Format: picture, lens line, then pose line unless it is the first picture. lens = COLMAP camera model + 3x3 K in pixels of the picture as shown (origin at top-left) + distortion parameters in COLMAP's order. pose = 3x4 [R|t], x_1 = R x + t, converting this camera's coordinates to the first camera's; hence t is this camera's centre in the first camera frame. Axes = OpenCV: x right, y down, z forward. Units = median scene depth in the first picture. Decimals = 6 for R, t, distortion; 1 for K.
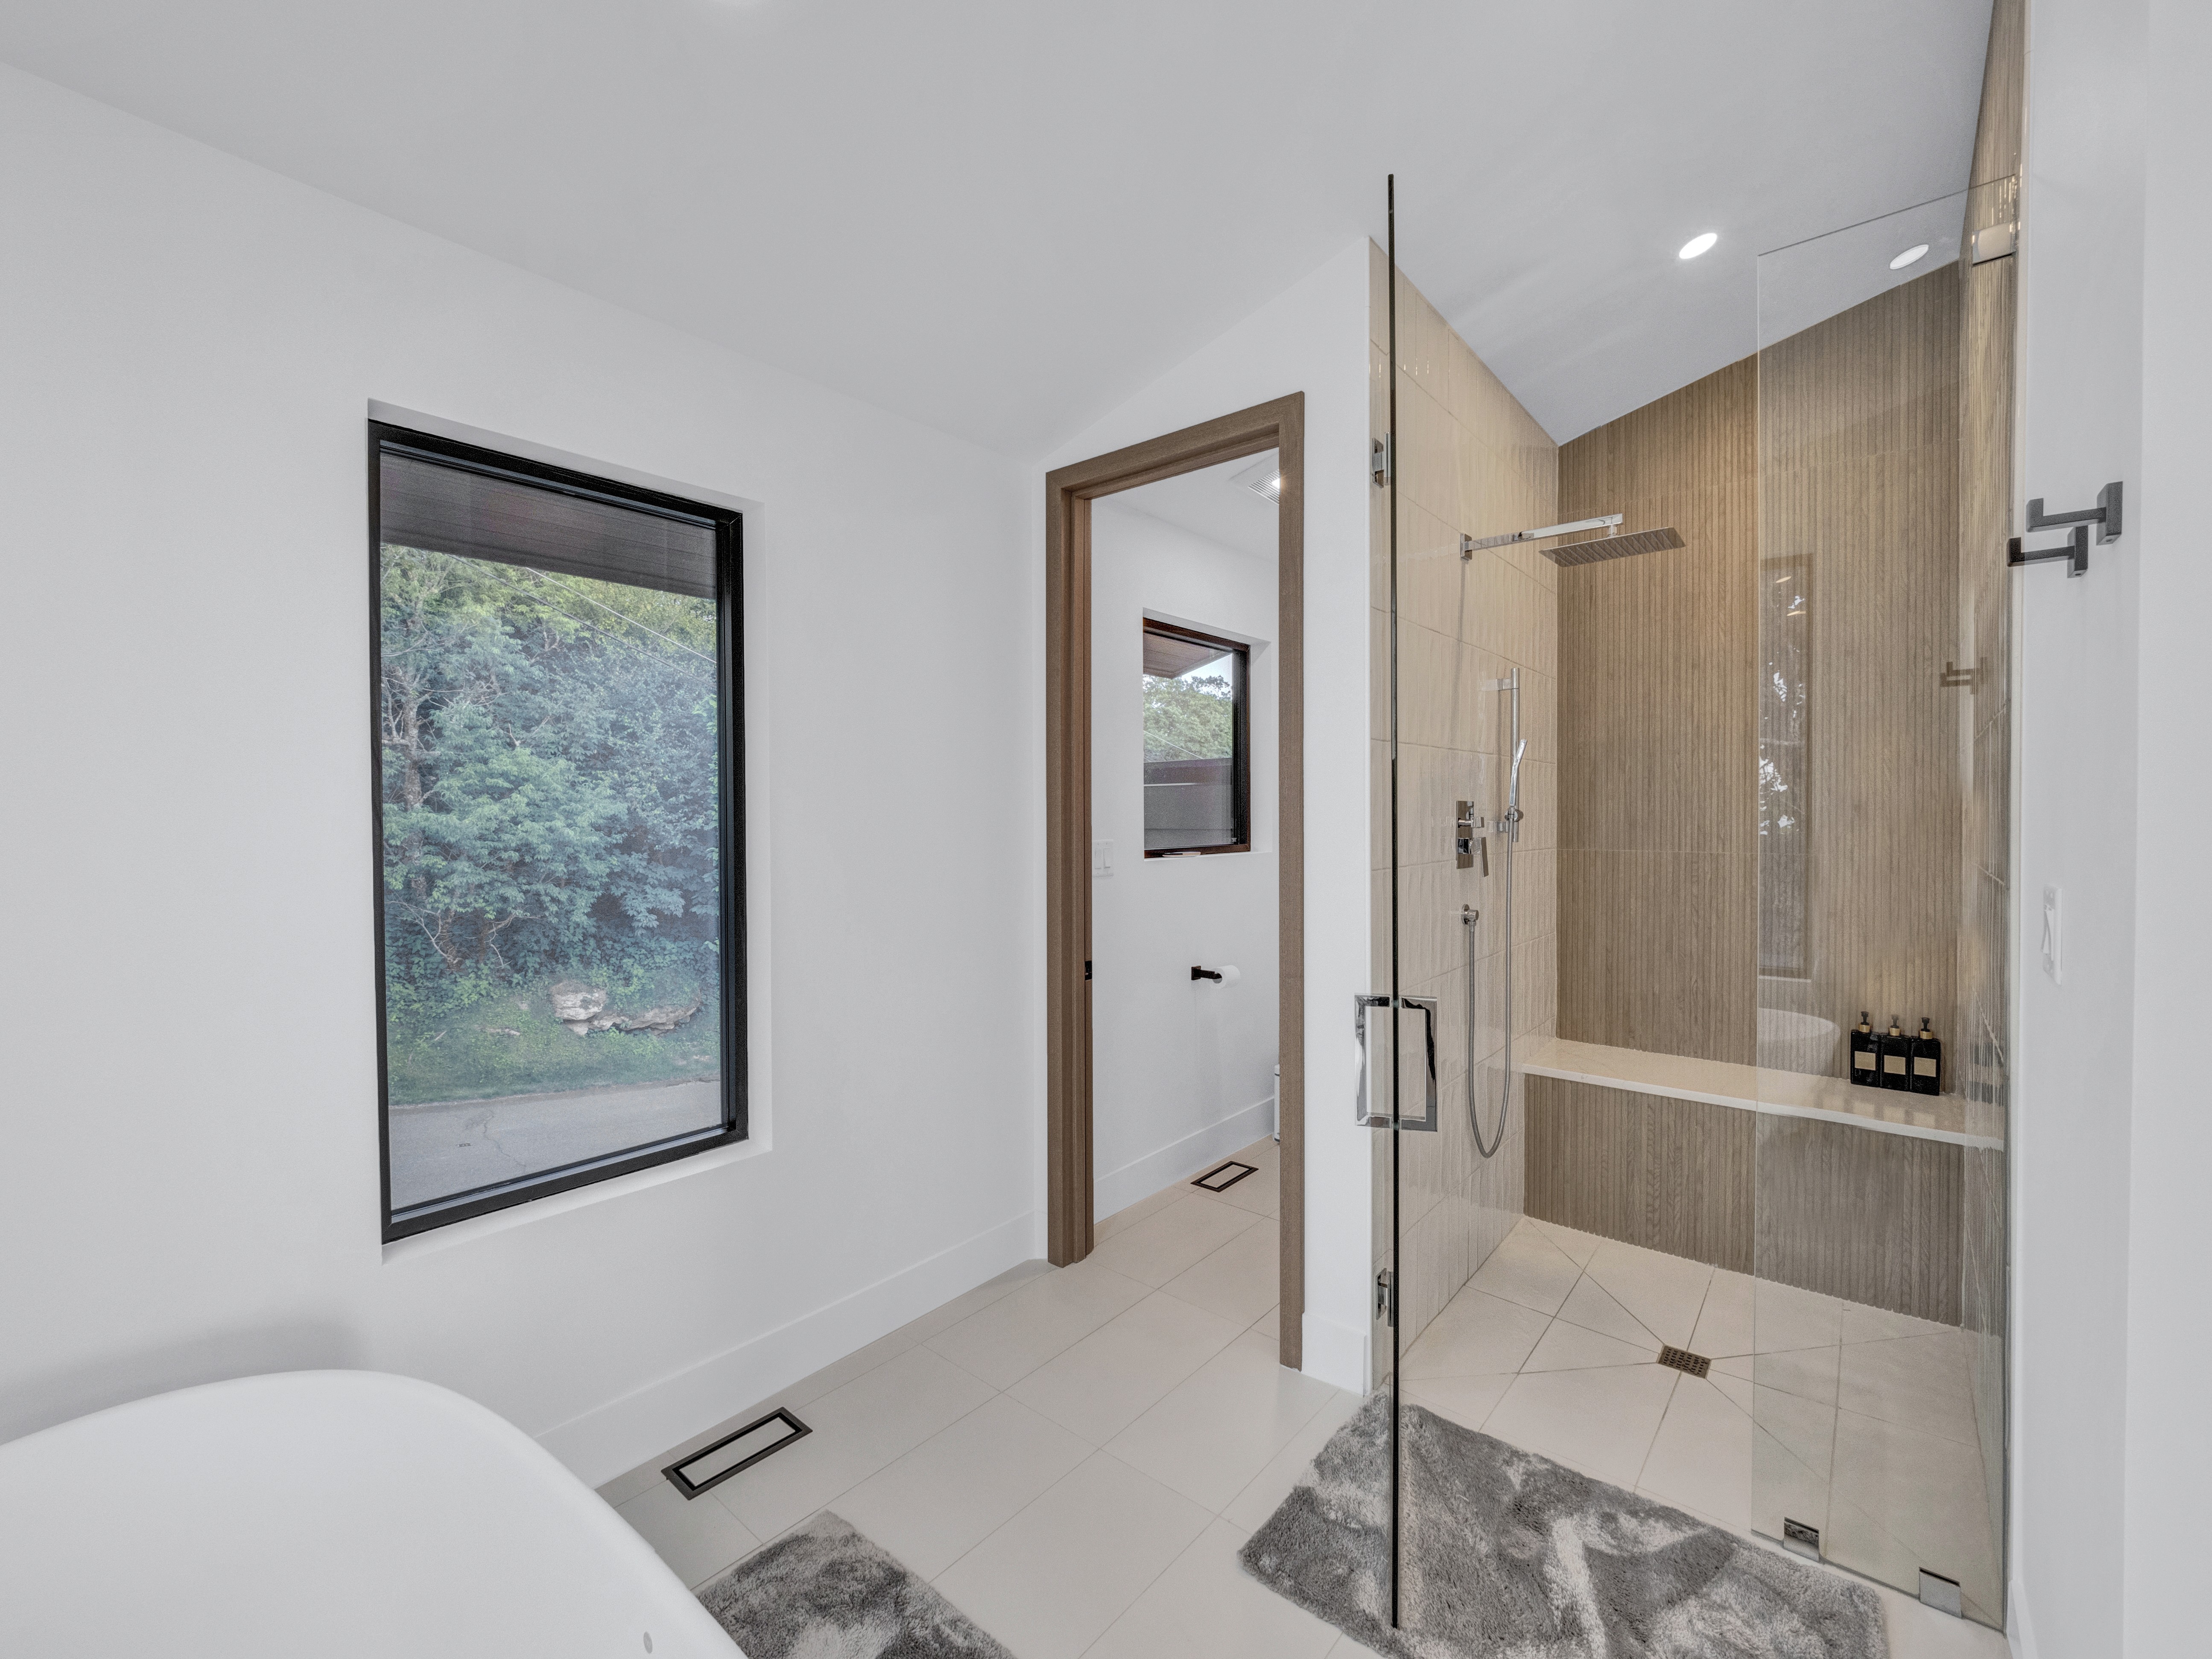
lens RADIAL K [[921.6, 0, 1104.6], [0, 921.6, 825.1], [0, 0, 1]] dist [-0.009570, -0.000112]
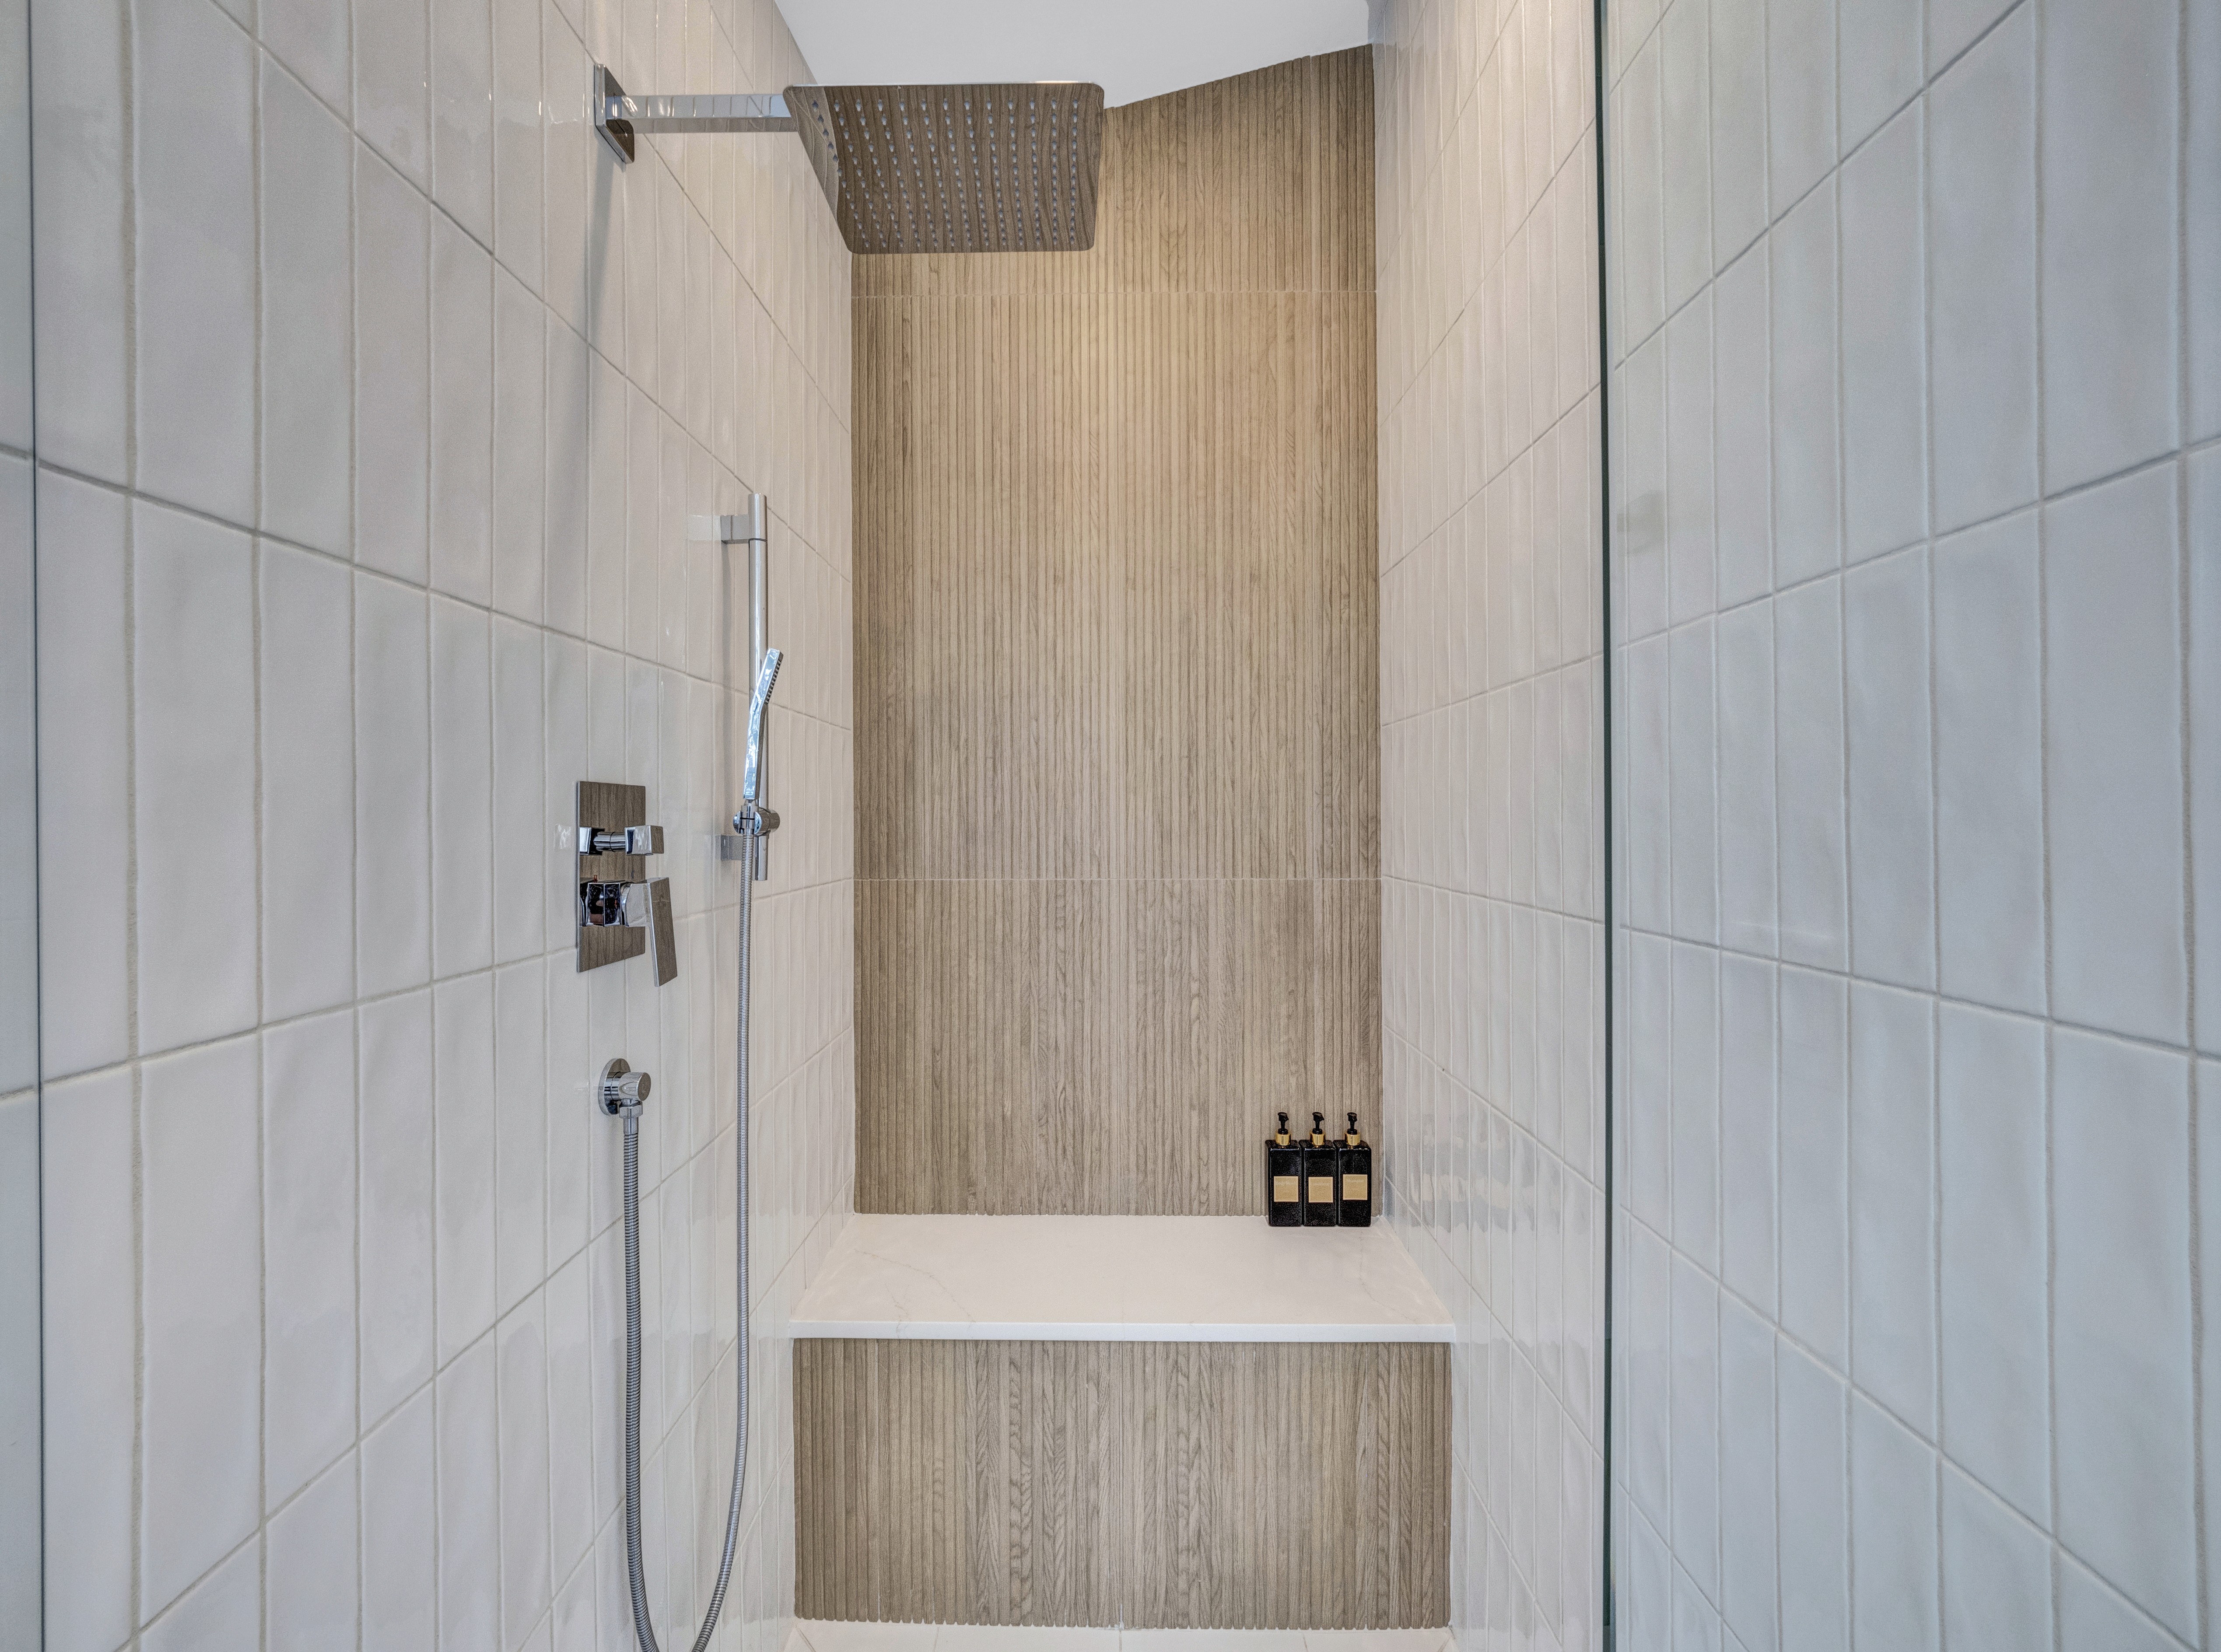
lens RADIAL K [[945.2, 0, 1097.2], [0, 945.2, 813.3], [0, 0, 1]] dist [0.014777, -0.024664]
pose [[0.767357, 0.002008, 0.641217, 0.282709], [0.009194, 0.999858, -0.014134, -0.006575], [-0.641154, 0.016741, 0.767229, 0.552262]]
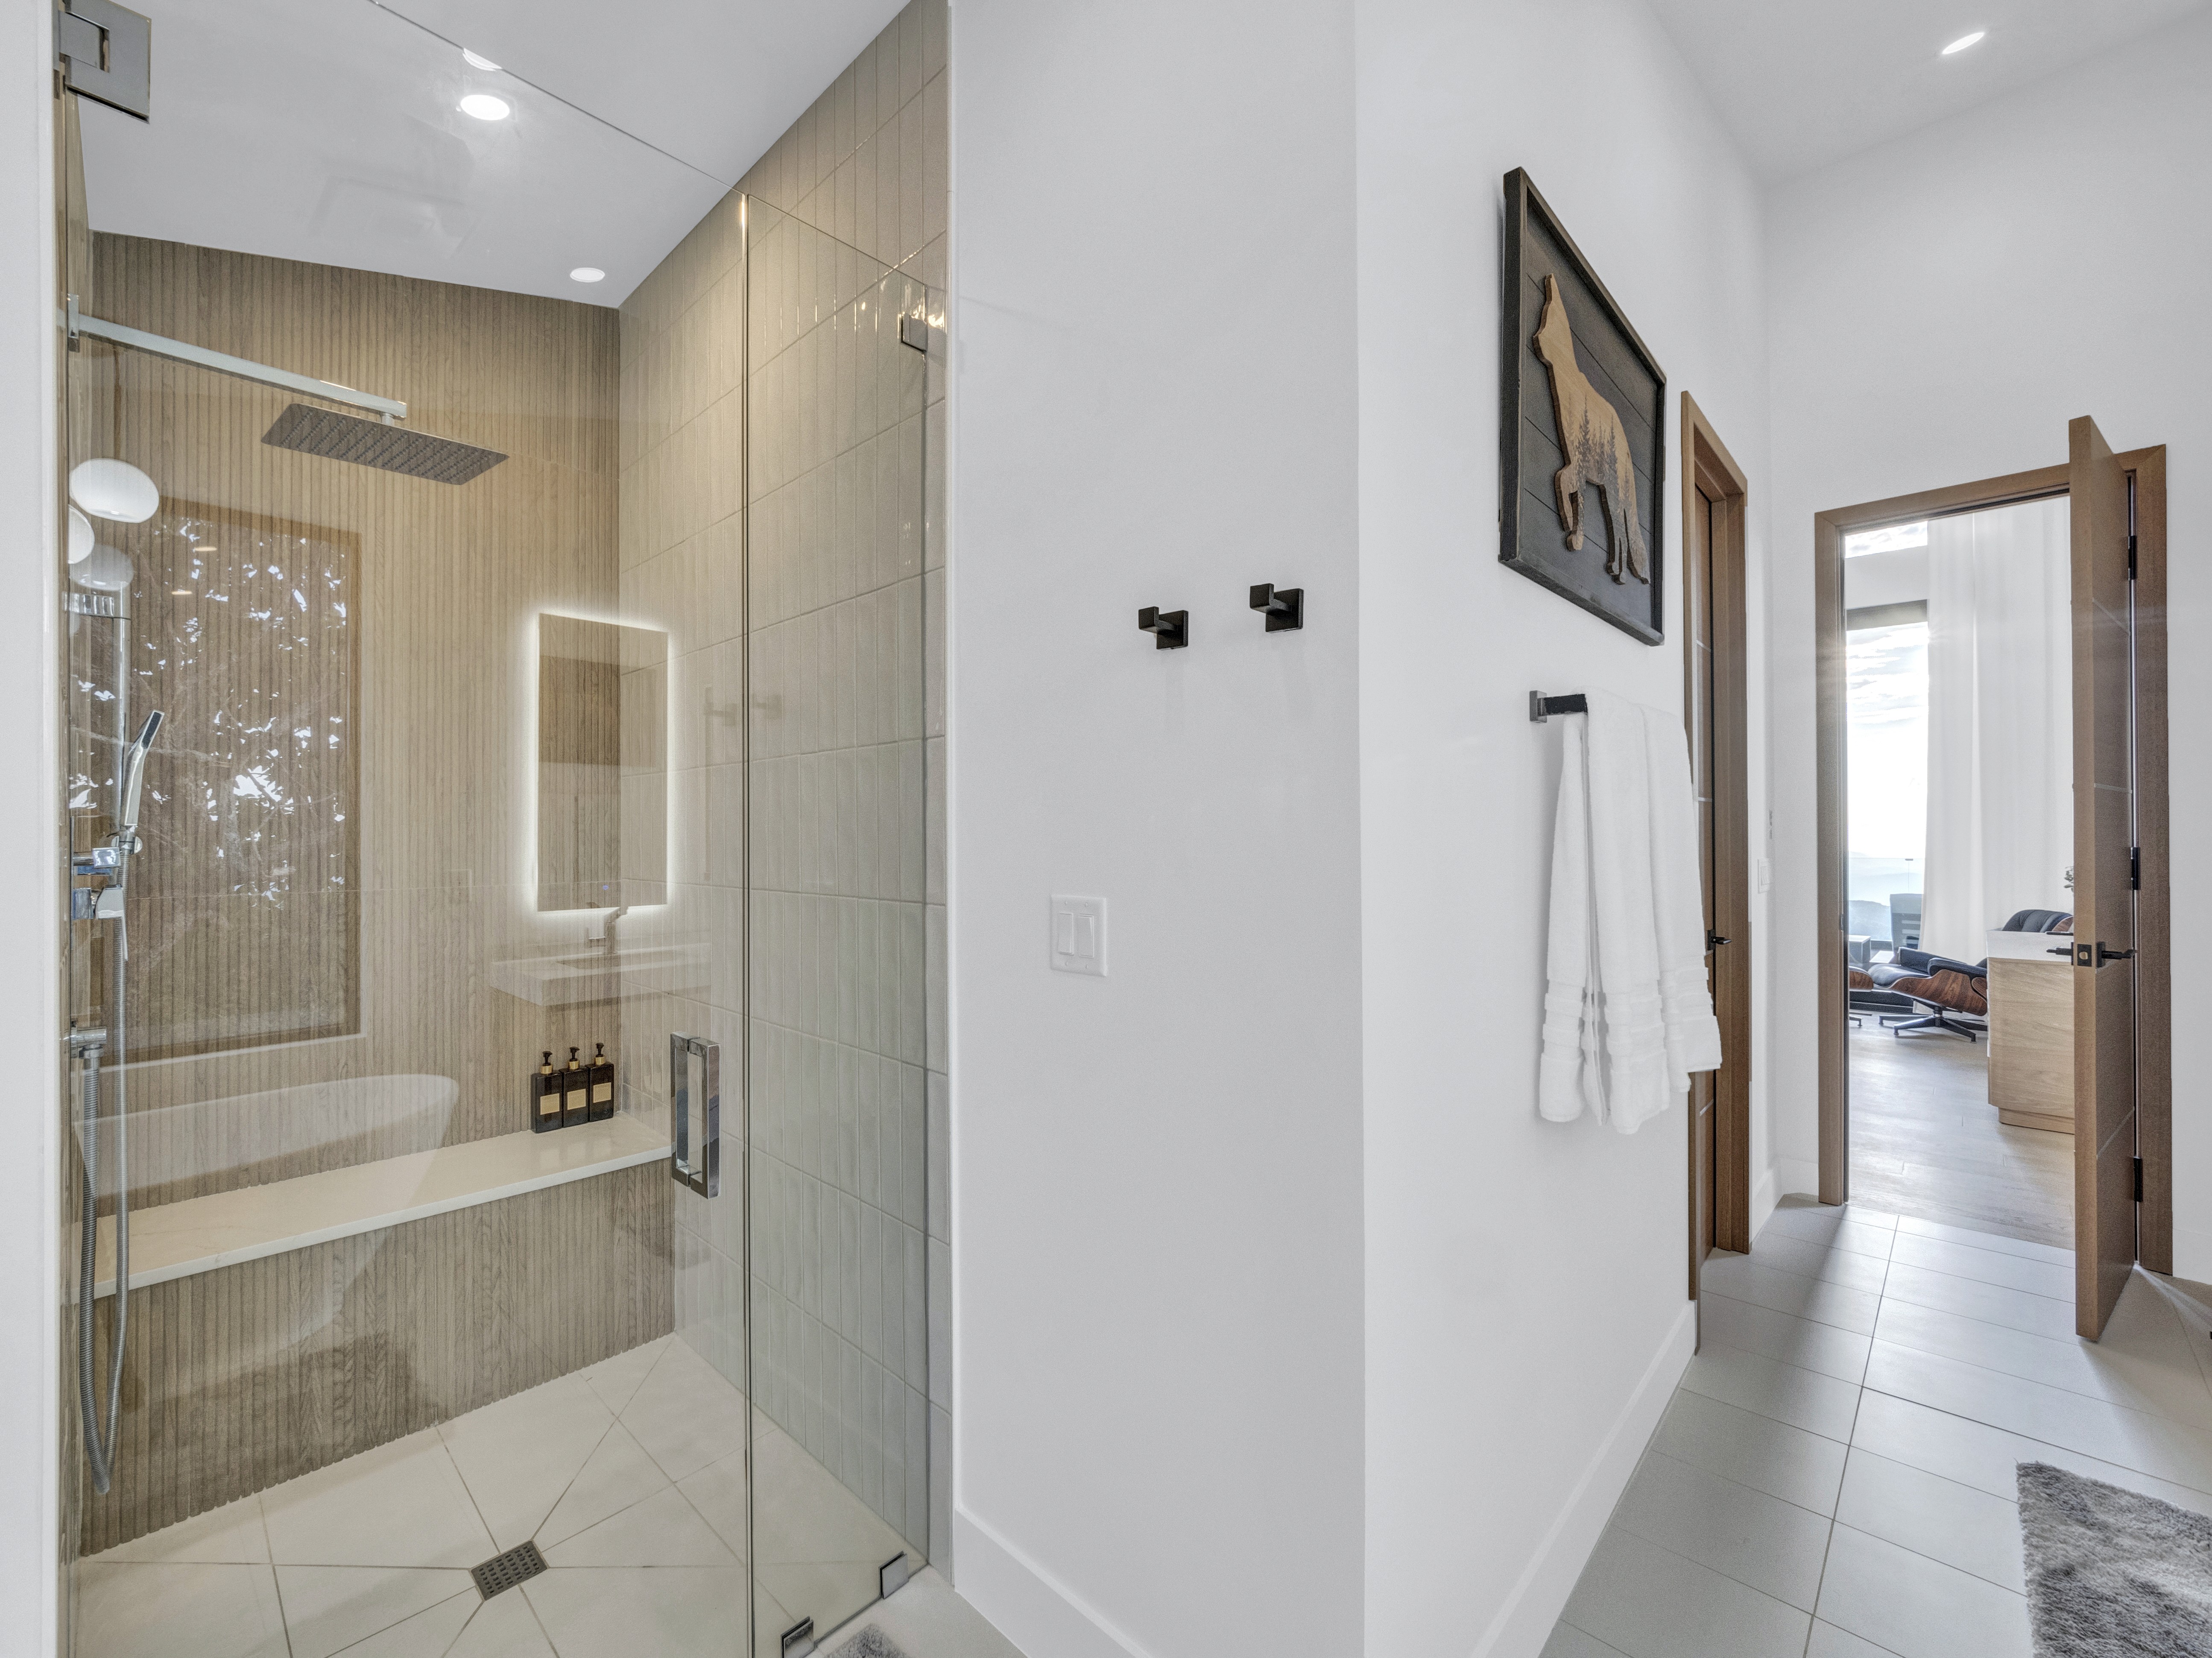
lens RADIAL K [[930.8, 0, 1096.1], [0, 930.8, 827.7], [0, 0, 1]] dist [-0.029862, 0.010533]
pose [[0.049549, 0.009899, 0.998723, -0.079344], [0.016866, 0.999800, -0.010746, -0.004152], [-0.998629, 0.017377, 0.049372, 0.390897]]
